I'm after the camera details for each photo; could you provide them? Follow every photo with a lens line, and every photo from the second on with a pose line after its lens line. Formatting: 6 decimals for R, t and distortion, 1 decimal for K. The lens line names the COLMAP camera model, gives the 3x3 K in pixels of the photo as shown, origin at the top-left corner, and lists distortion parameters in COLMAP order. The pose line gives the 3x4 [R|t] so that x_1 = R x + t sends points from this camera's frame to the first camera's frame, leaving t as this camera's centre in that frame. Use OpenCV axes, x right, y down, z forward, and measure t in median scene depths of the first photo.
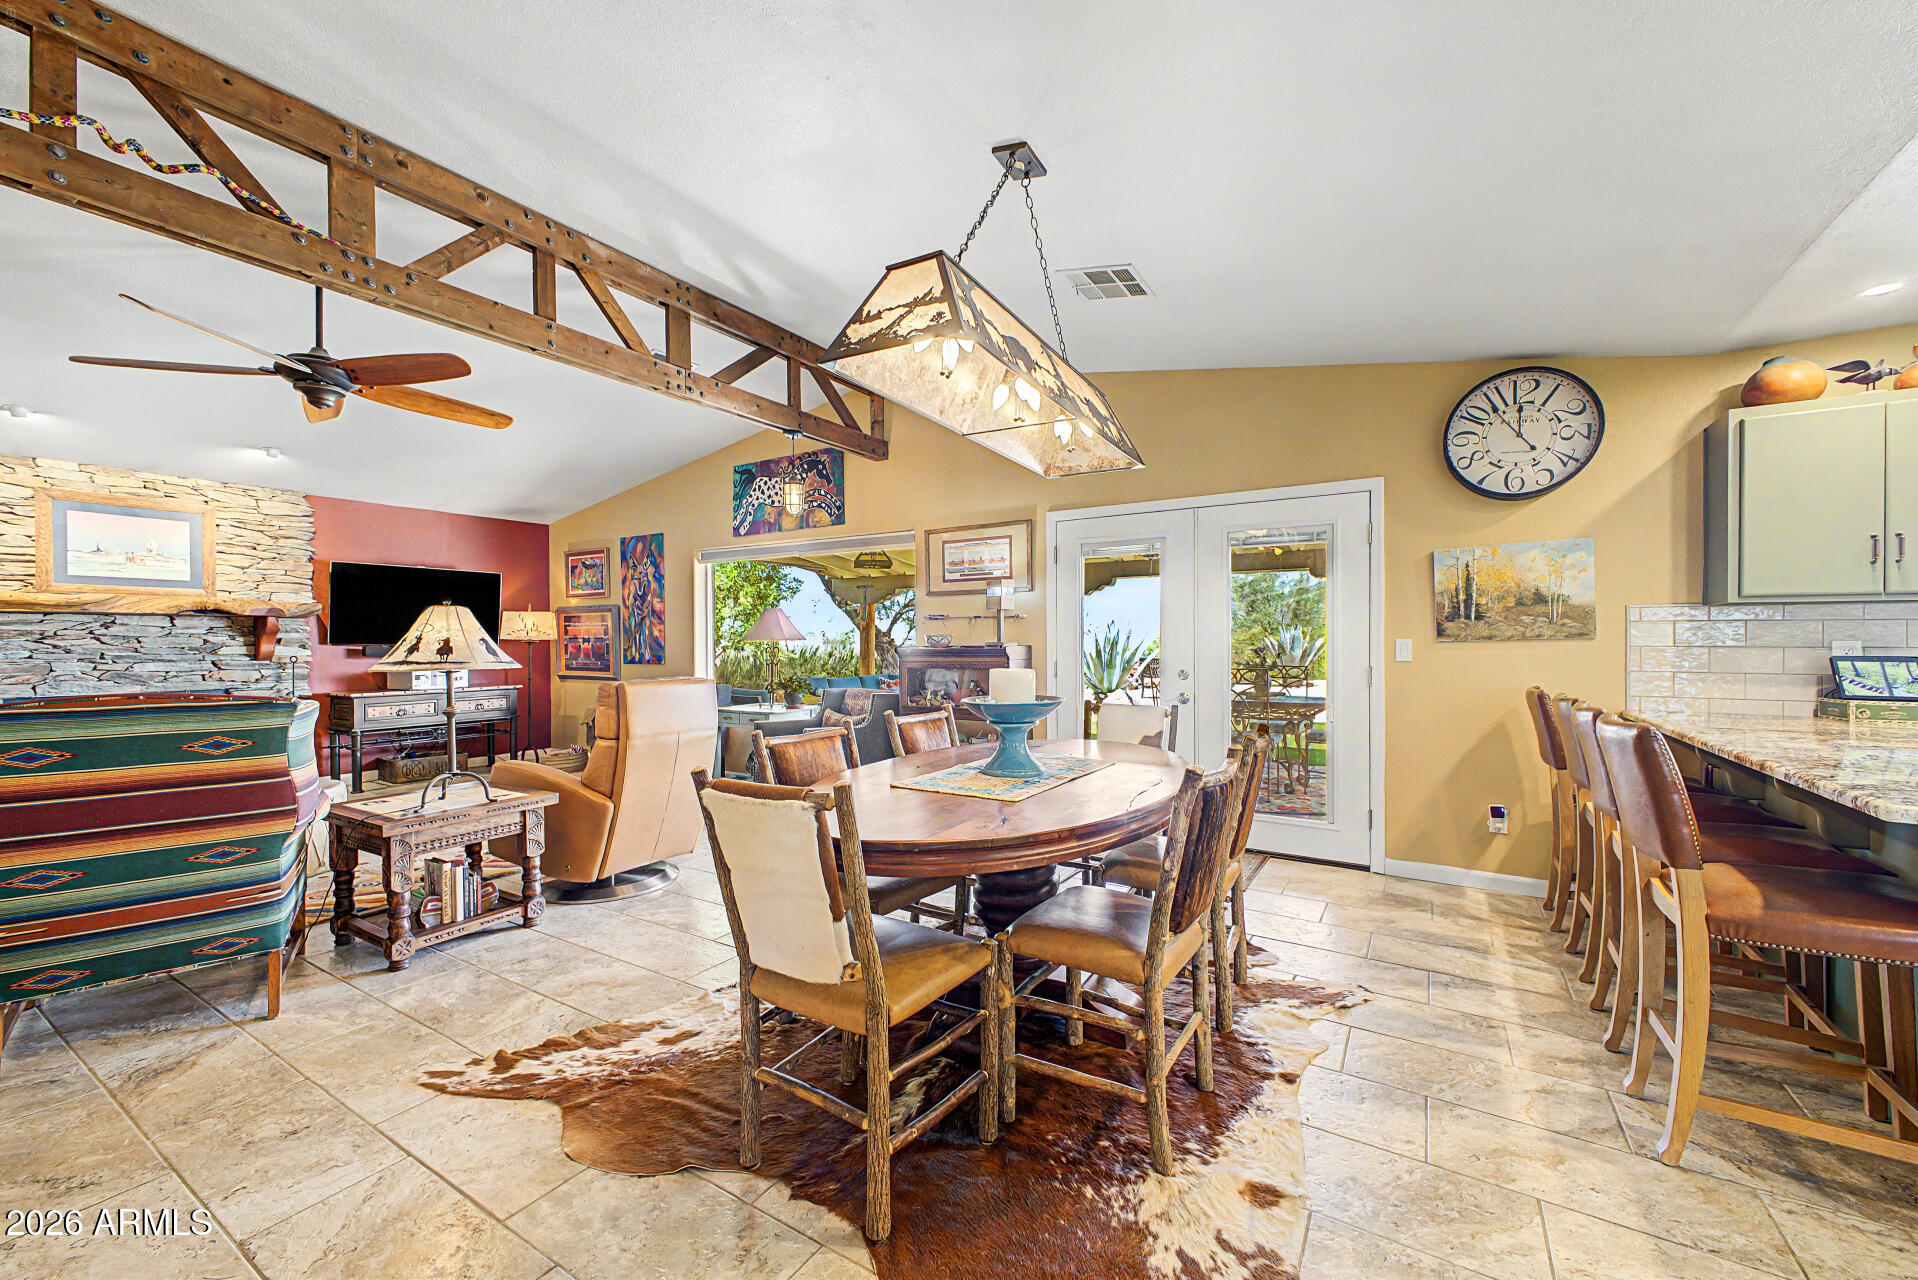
lens RADIAL K [[756.3, 0, 957.3], [0, 756.3, 639.9], [0, 0, 1]] dist [0.009203, -0.001173]
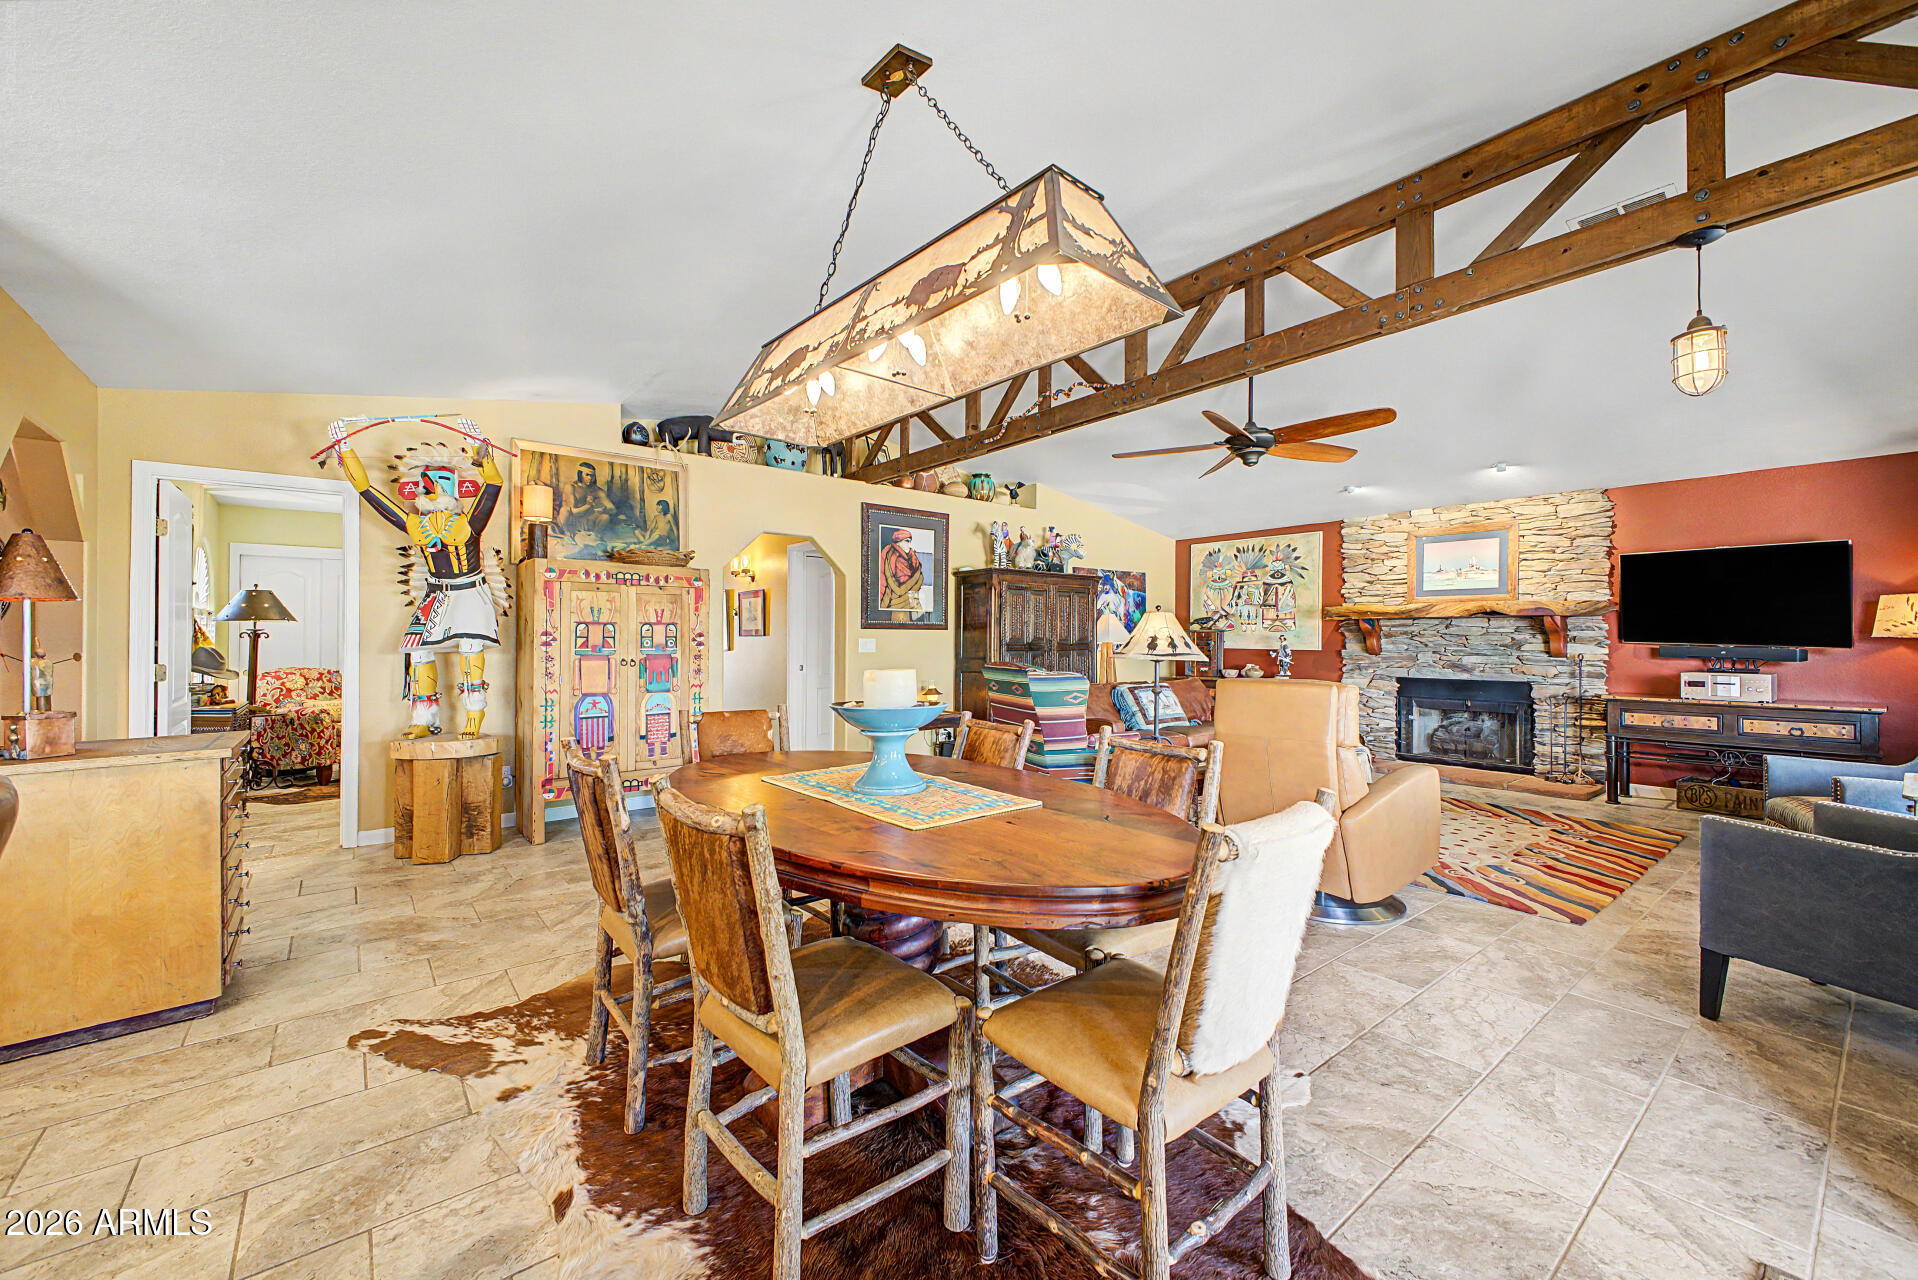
lens RADIAL K [[756.3, 0, 956.4], [0, 756.3, 637.7], [0, 0, 1]] dist [0.009203, -0.001173]
pose [[-0.326738, 0.001696, -0.945113, 0.358917], [-0.001350, 0.999997, 0.002261, -0.001293], [0.945114, 0.002014, -0.326735, 0.562492]]
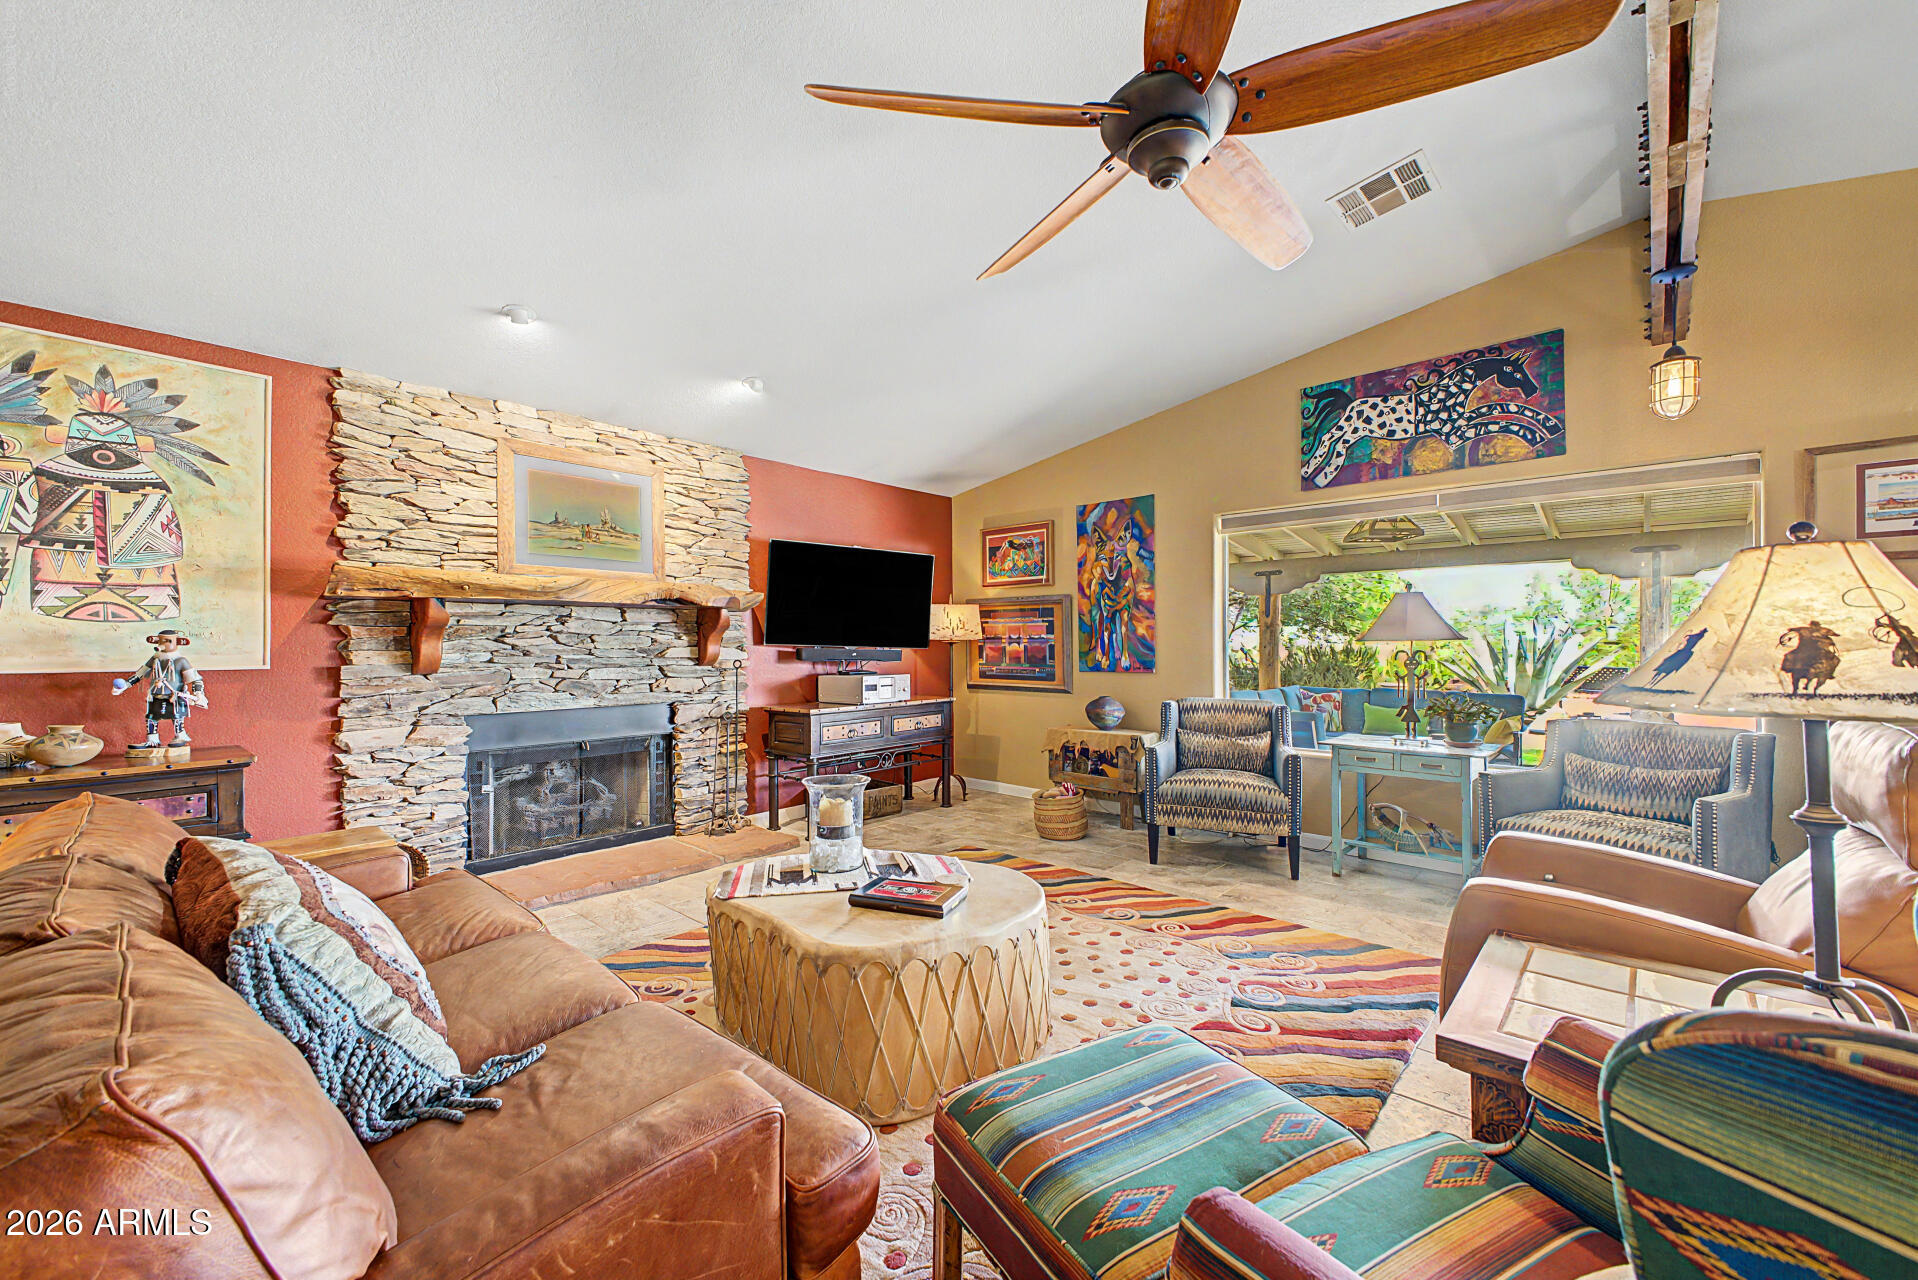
lens RADIAL K [[756.3, 0, 960.0], [0, 756.3, 642.0], [0, 0, 1]] dist [0.009203, -0.001173]
pose [[0.984375, 0.000266, -0.176087, -0.524867], [-0.000466, 0.999999, -0.001097, 0.003696], [0.176086, 0.001162, 0.984374, 0.285341]]
